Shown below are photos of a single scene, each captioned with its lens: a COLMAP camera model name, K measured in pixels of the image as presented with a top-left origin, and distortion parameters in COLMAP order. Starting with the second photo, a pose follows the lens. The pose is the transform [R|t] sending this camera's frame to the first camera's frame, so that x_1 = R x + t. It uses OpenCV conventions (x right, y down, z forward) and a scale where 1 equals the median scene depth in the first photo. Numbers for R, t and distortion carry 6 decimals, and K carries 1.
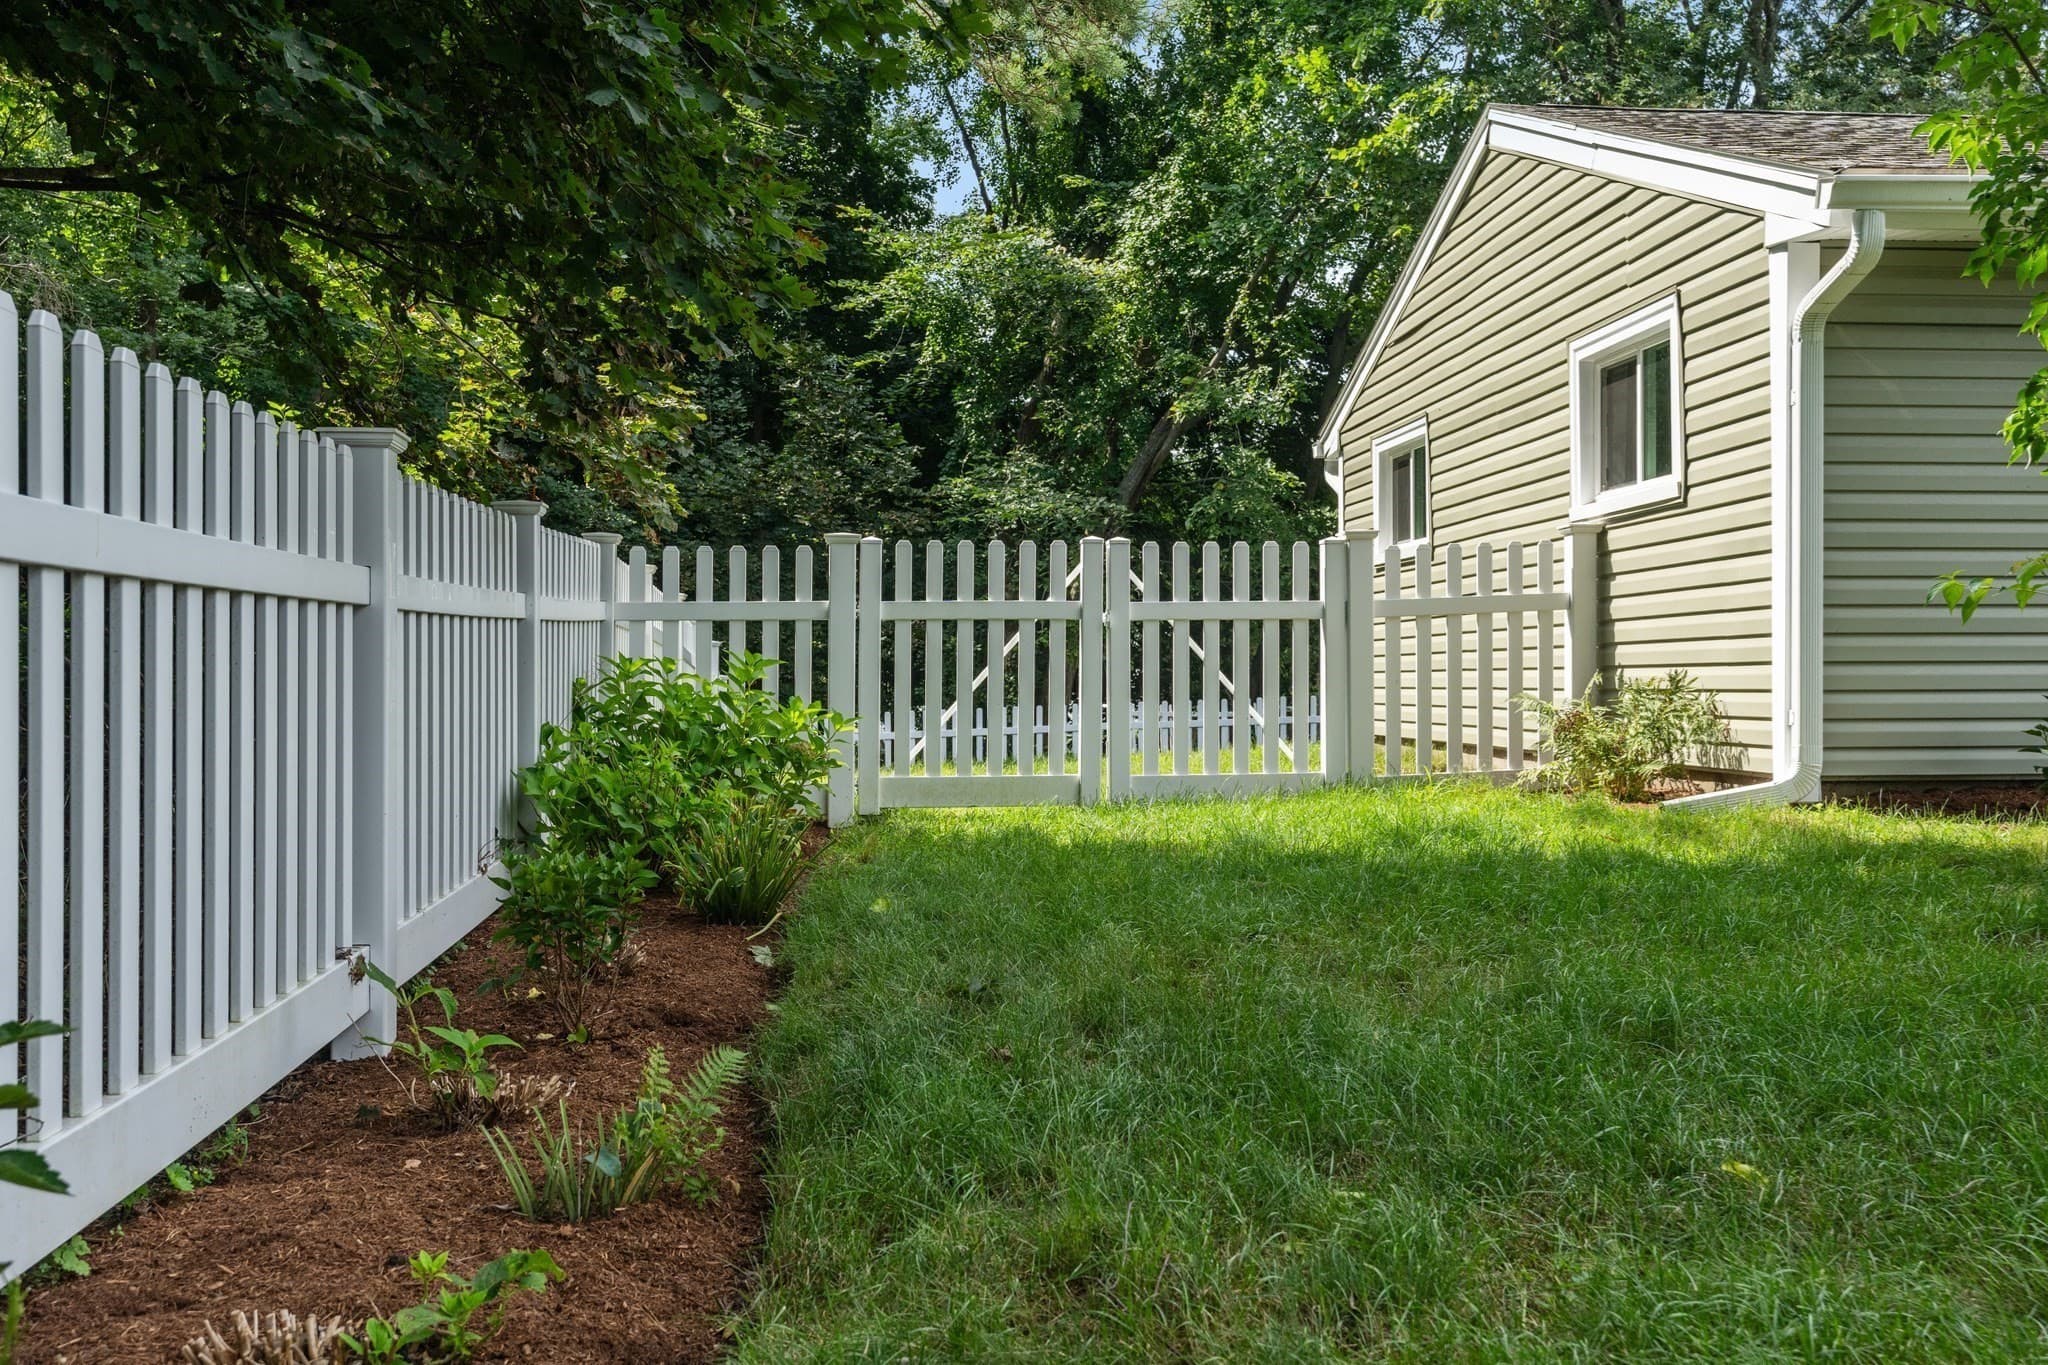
lens RADIAL K [[1993.5, 0, 1030.3], [0, 1993.5, 678.3], [0, 0, 1]] dist [-0.014056, 0.000000]
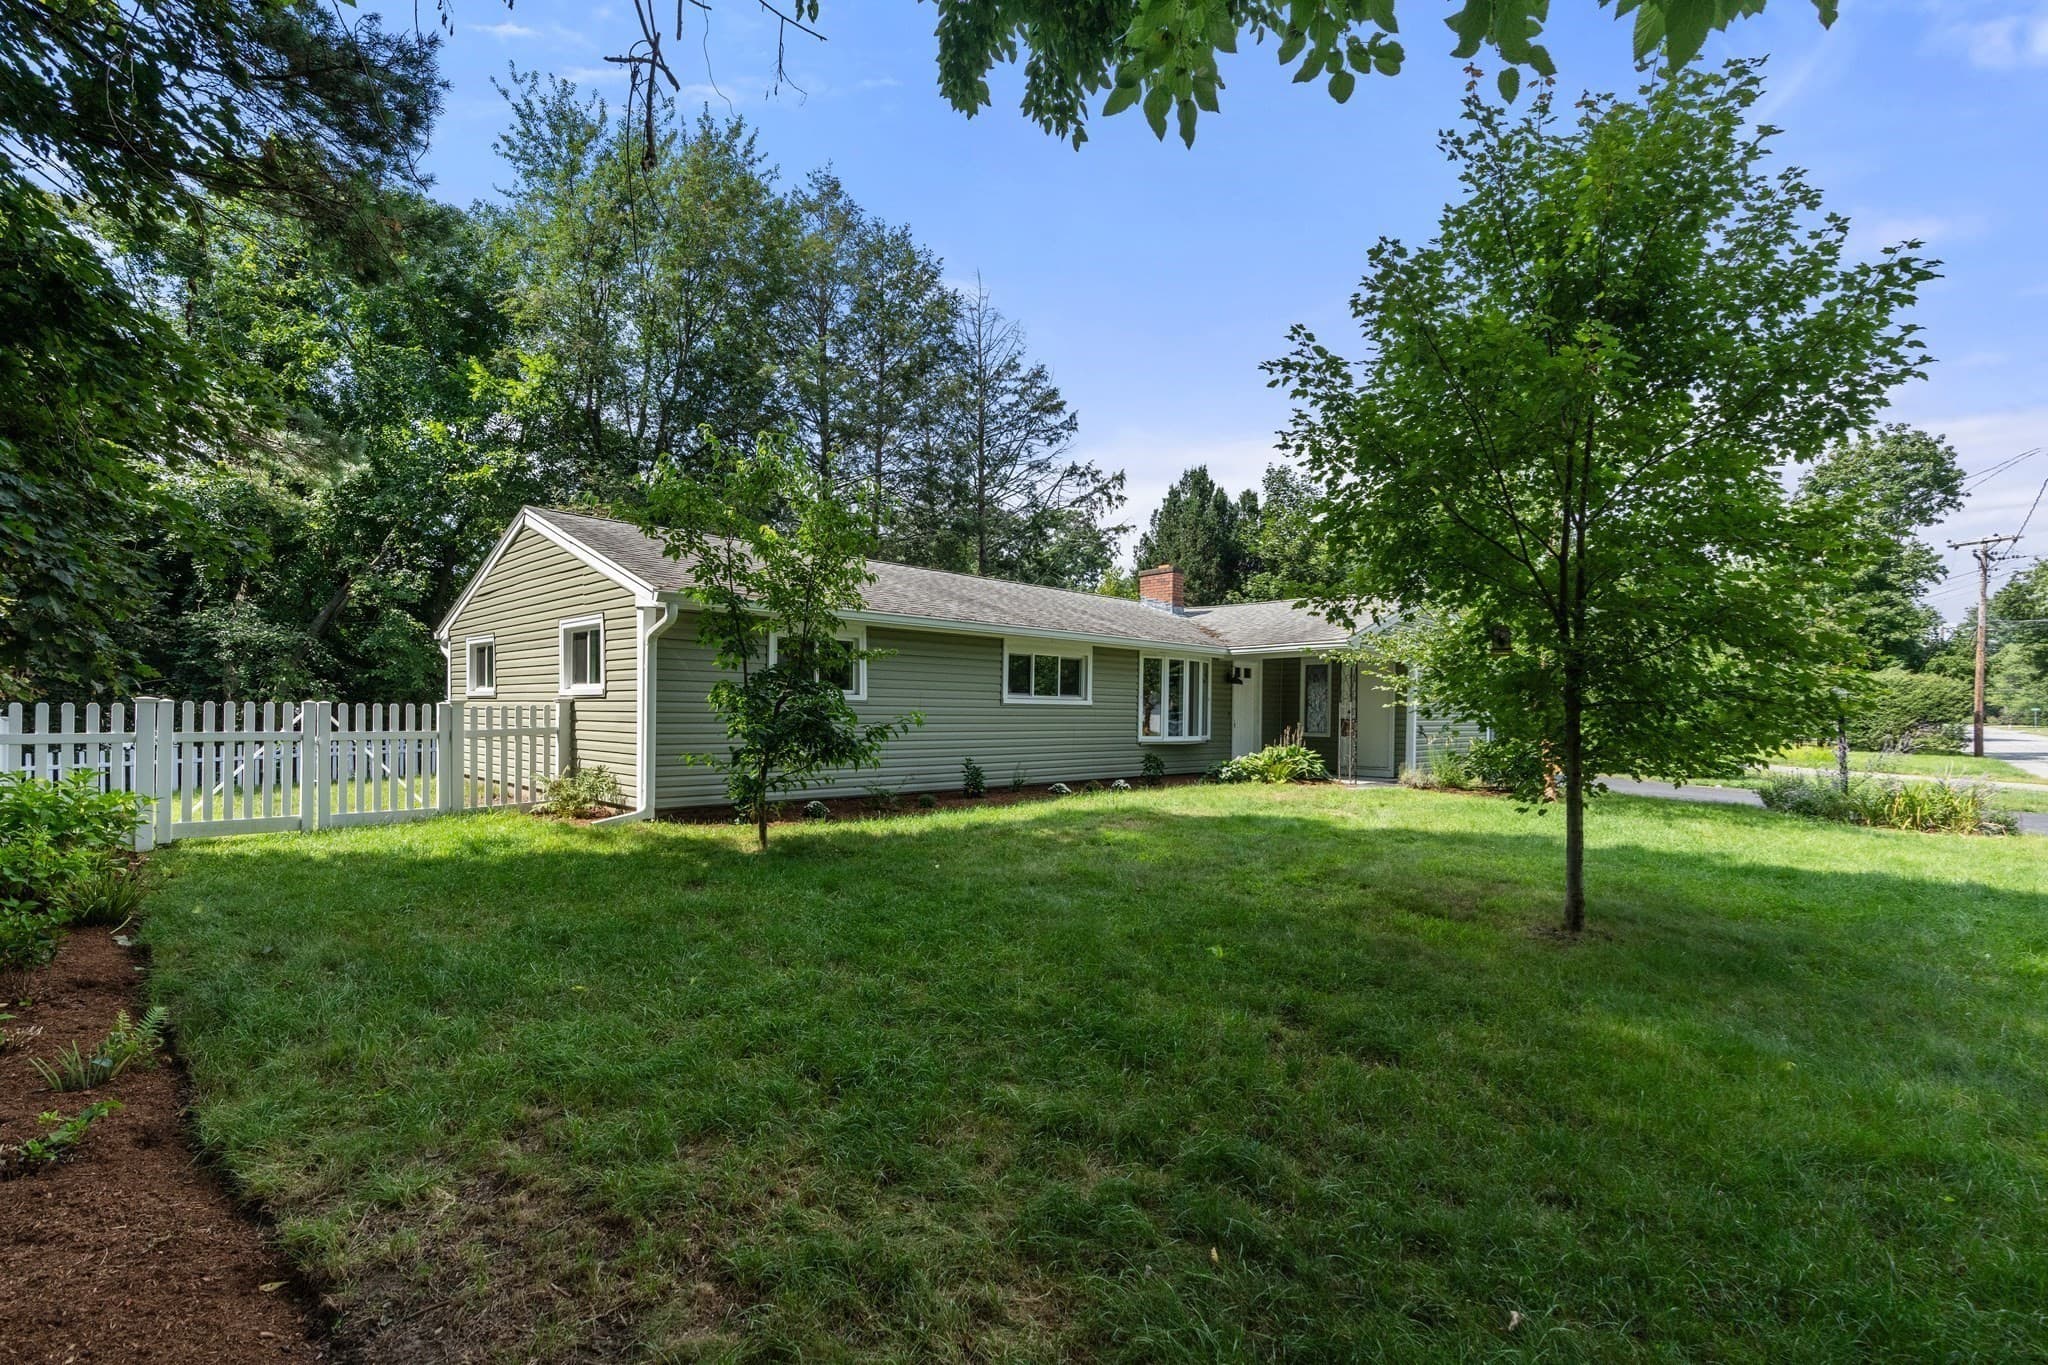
lens RADIAL K [[929.2, 0, 994.1], [0, 929.2, 721.3], [0, 0, 1]] dist [-0.005388, 0.002568]
pose [[0.774465, 0.007151, 0.632576, -0.028758], [-0.014178, 0.999881, 0.006054, -0.069867], [-0.632458, -0.013657, 0.774474, -0.203560]]
